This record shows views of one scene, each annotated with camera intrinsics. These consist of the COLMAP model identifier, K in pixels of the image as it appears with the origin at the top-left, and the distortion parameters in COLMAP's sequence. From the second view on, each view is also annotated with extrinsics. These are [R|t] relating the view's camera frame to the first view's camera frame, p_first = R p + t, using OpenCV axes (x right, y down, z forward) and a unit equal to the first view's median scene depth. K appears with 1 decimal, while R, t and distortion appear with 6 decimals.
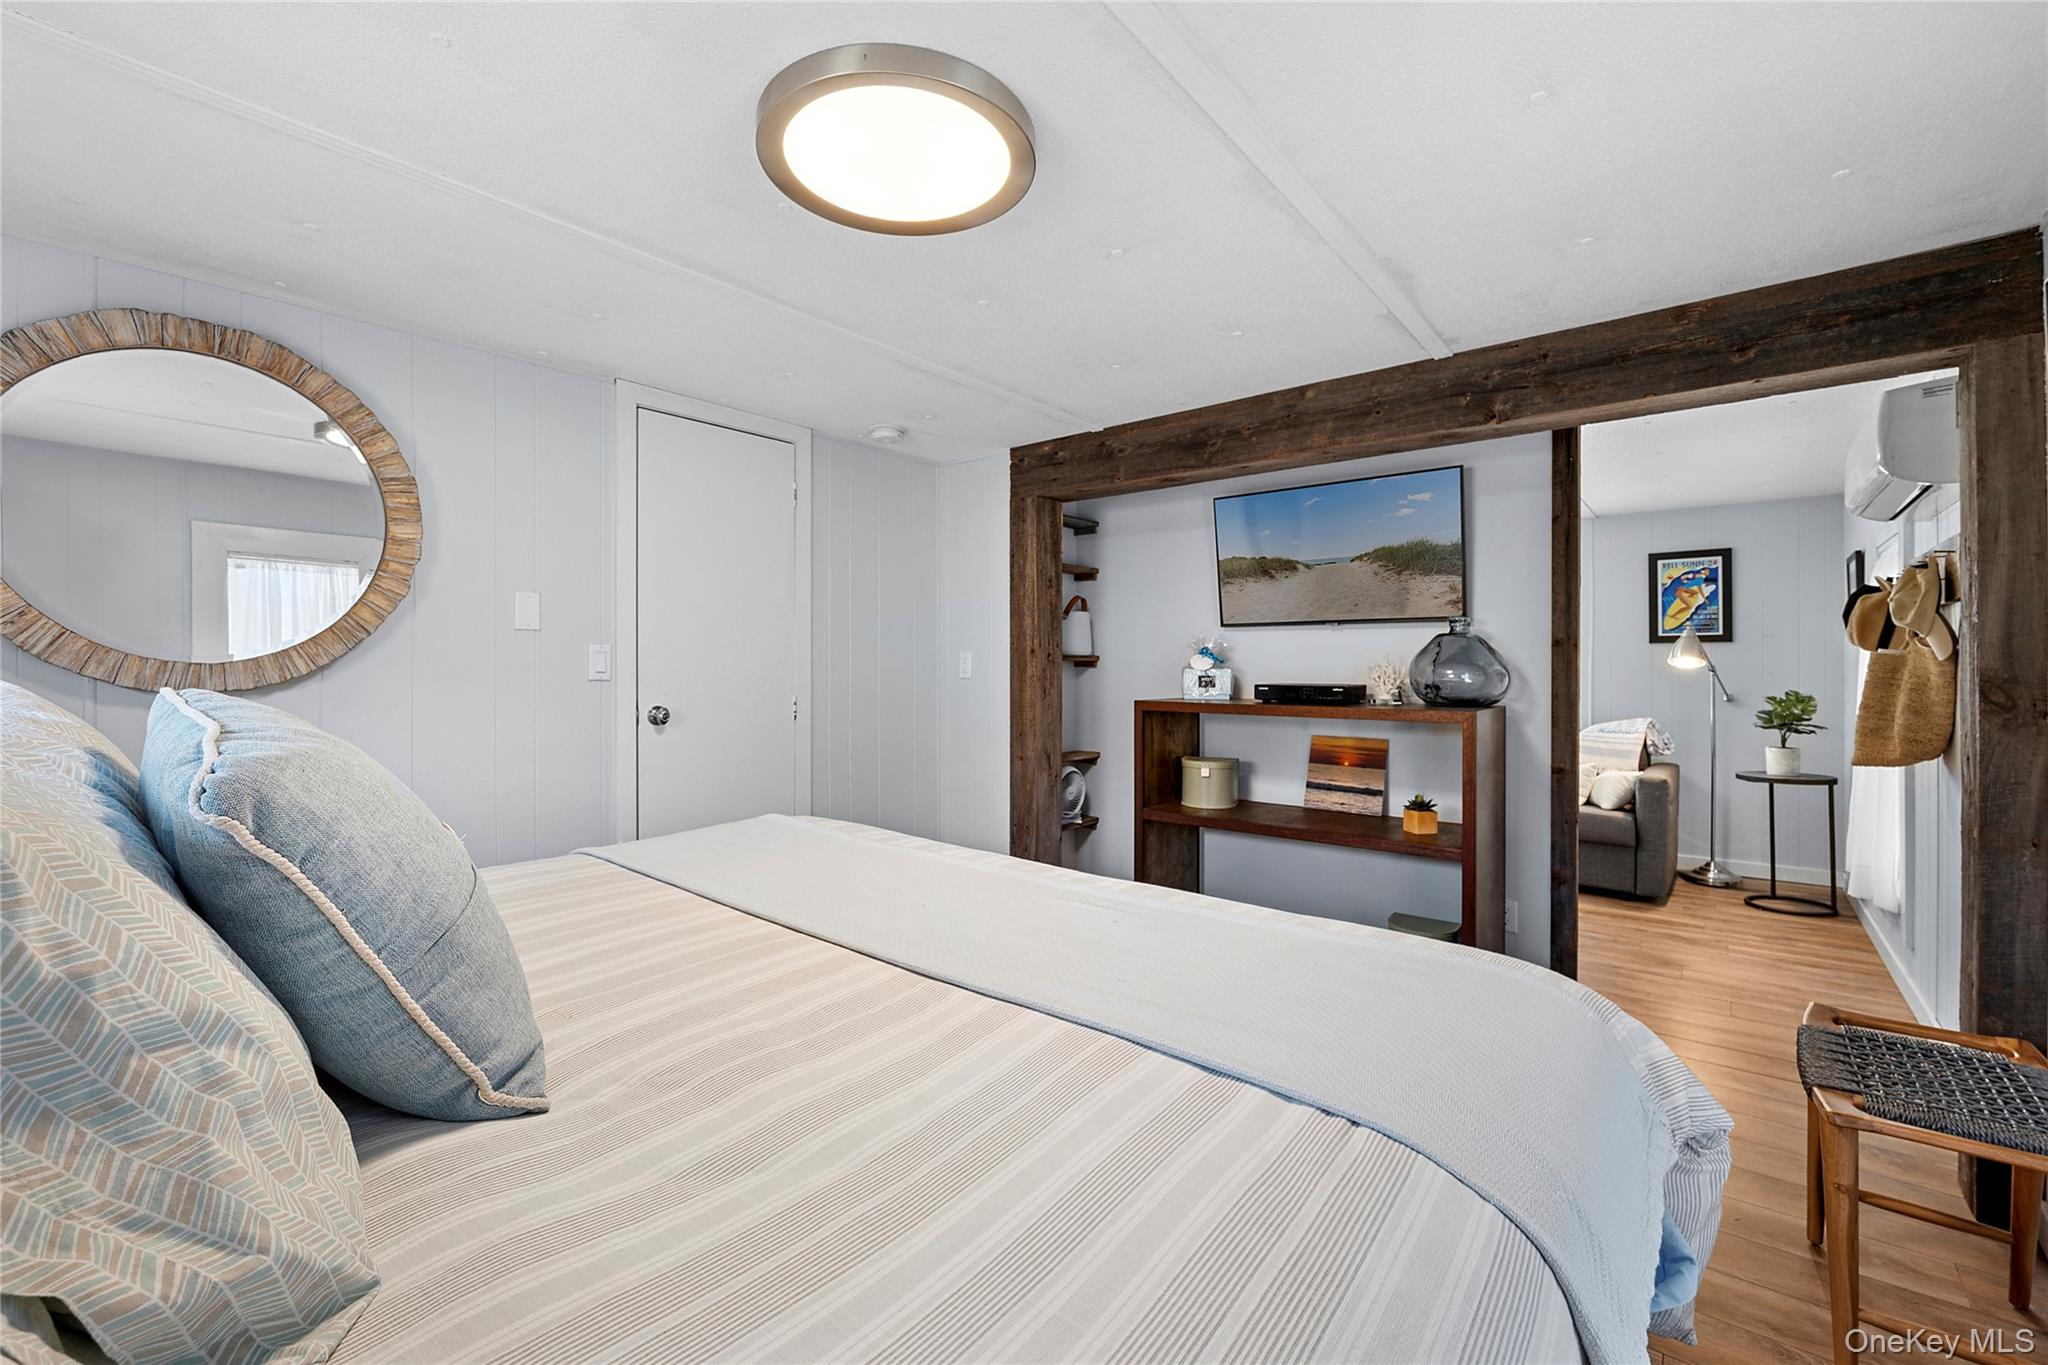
lens RADIAL K [[795.8, 0, 1024.8], [0, 795.8, 669.4], [0, 0, 1]] dist [-0.000068, -0.000003]
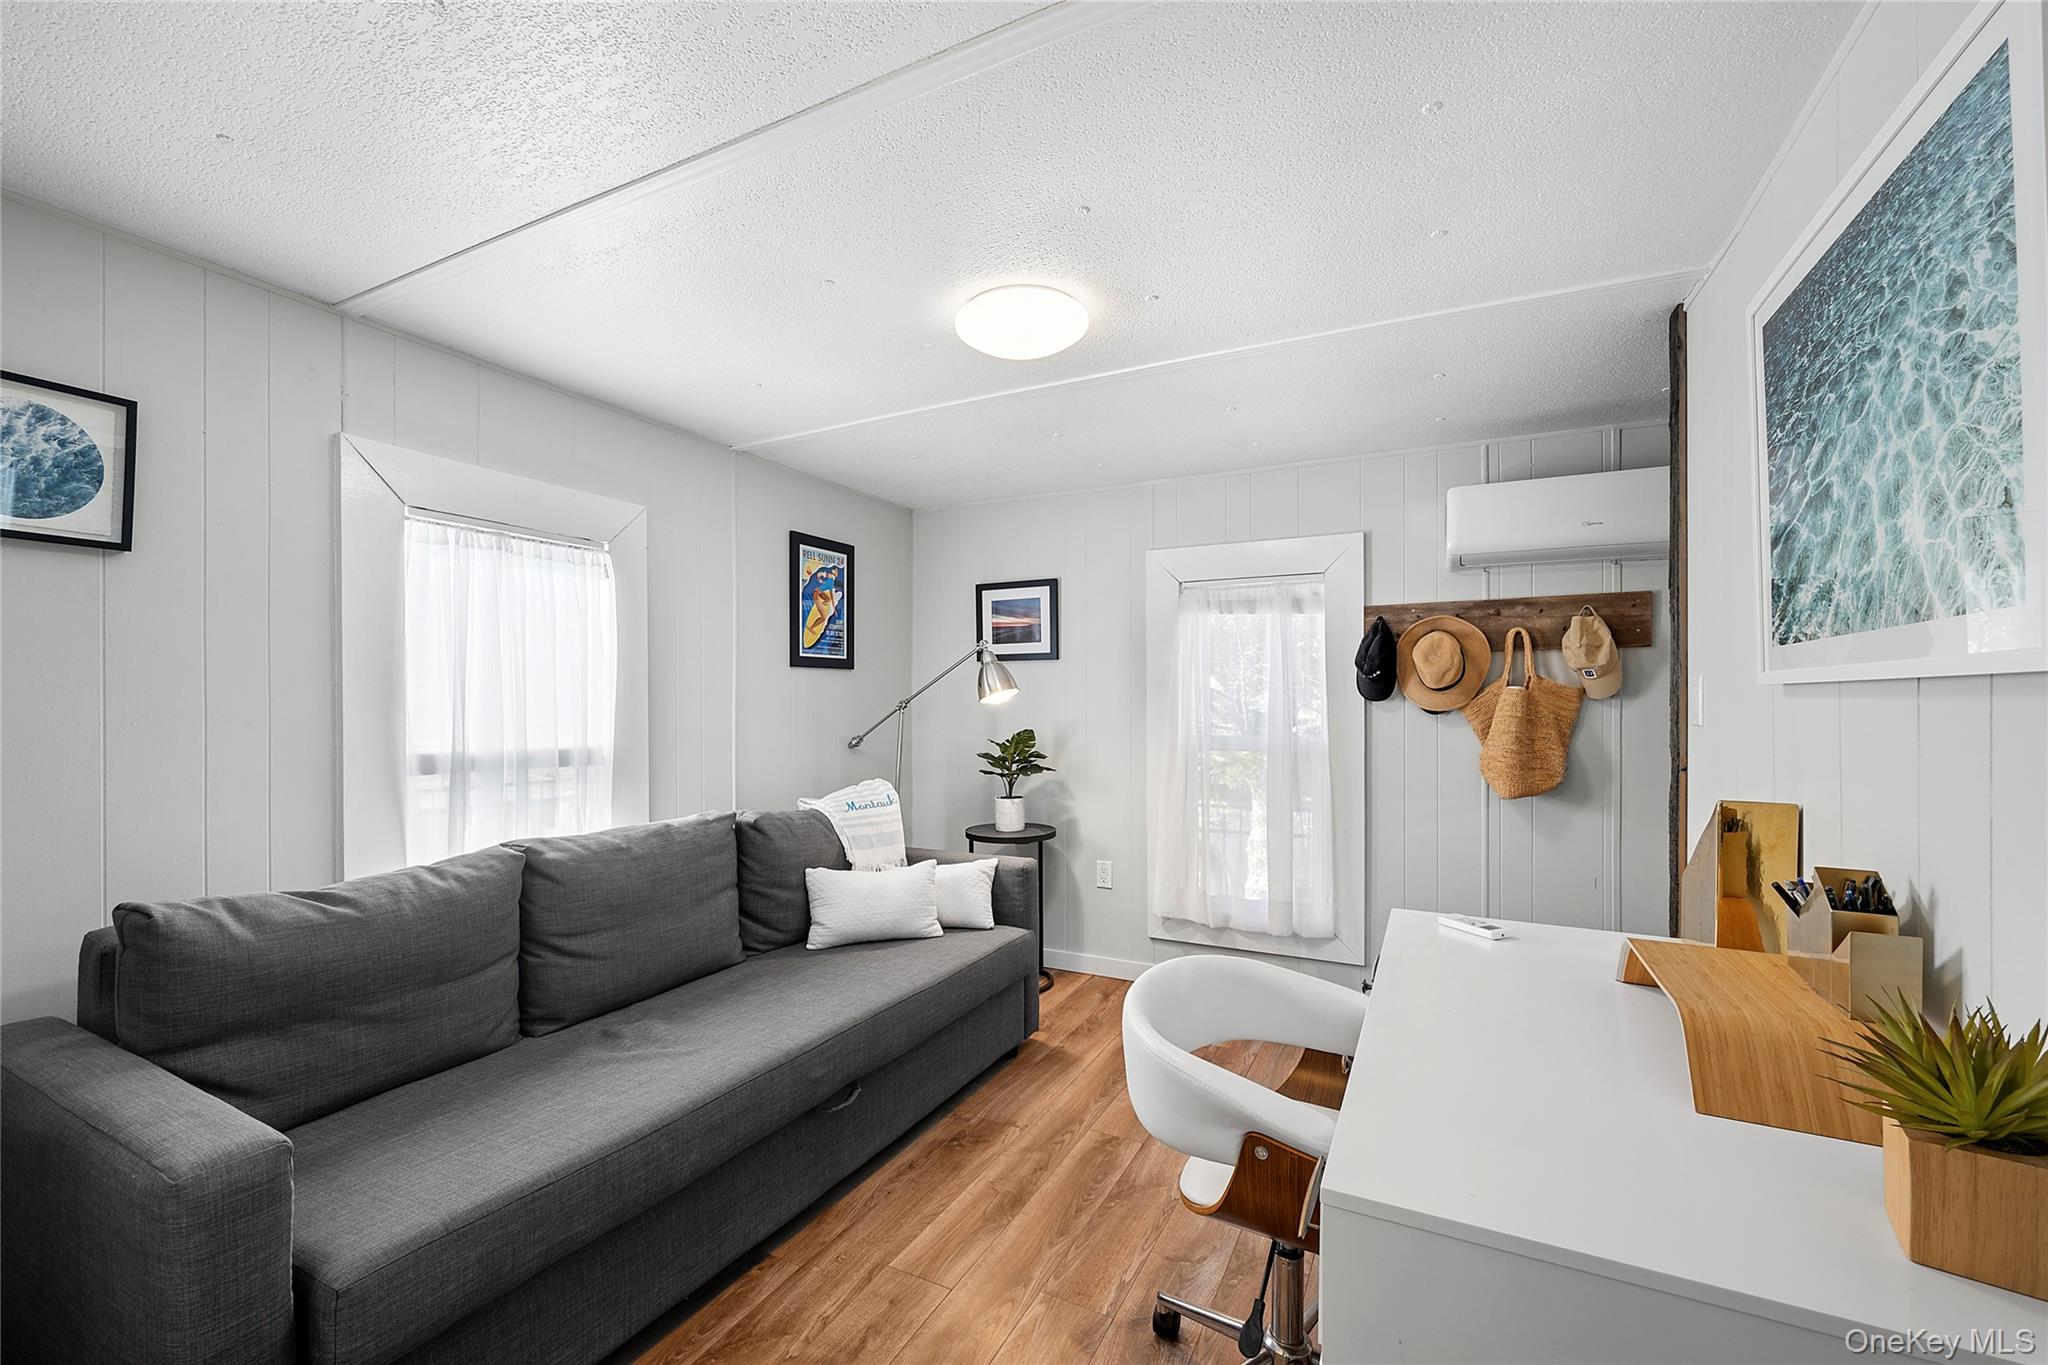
lens RADIAL K [[839.4, 0, 1021.7], [0, 839.4, 693.5], [0, 0, 1]] dist [0.000179, 0.000001]
pose [[-0.230351, 0.009003, 0.973066, 0.066109], [0.010804, 0.999919, -0.006694, -0.004038], [-0.973048, 0.008971, -0.230430, 1.003869]]
